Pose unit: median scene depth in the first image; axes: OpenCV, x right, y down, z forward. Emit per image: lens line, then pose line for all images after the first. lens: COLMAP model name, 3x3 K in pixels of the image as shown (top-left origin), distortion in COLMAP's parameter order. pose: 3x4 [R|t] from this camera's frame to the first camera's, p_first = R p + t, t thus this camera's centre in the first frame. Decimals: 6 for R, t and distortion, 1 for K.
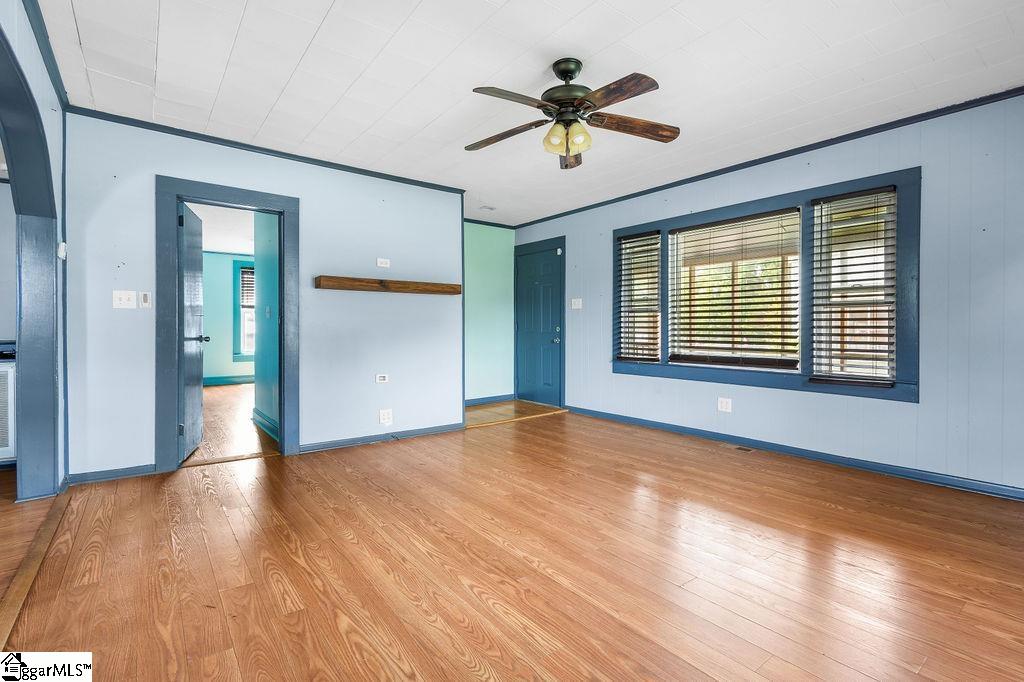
lens RADIAL K [[482.2, 0, 514.6], [0, 482.2, 332.7], [0, 0, 1]] dist [0.005298, -0.002299]
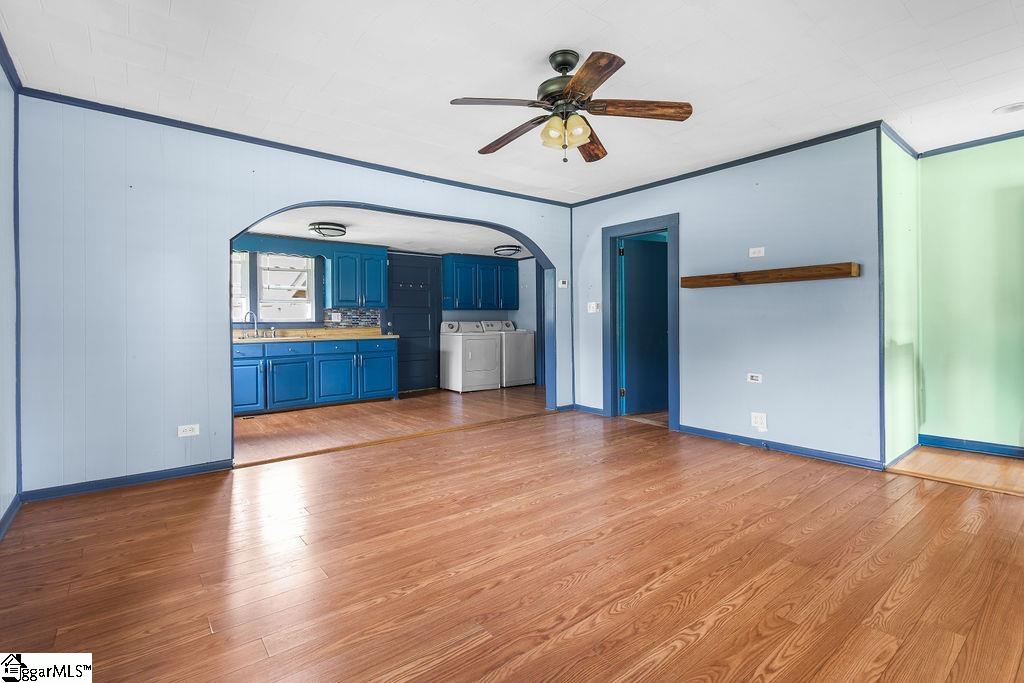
lens RADIAL K [[482.2, 0, 504.0], [0, 482.2, 319.4], [0, 0, 1]] dist [0.005298, -0.002299]
pose [[-0.008219, -0.008027, -0.999934, 1.048831], [0.001499, 0.999967, -0.008039, -0.016696], [0.999965, -0.001565, -0.008207, 0.841143]]
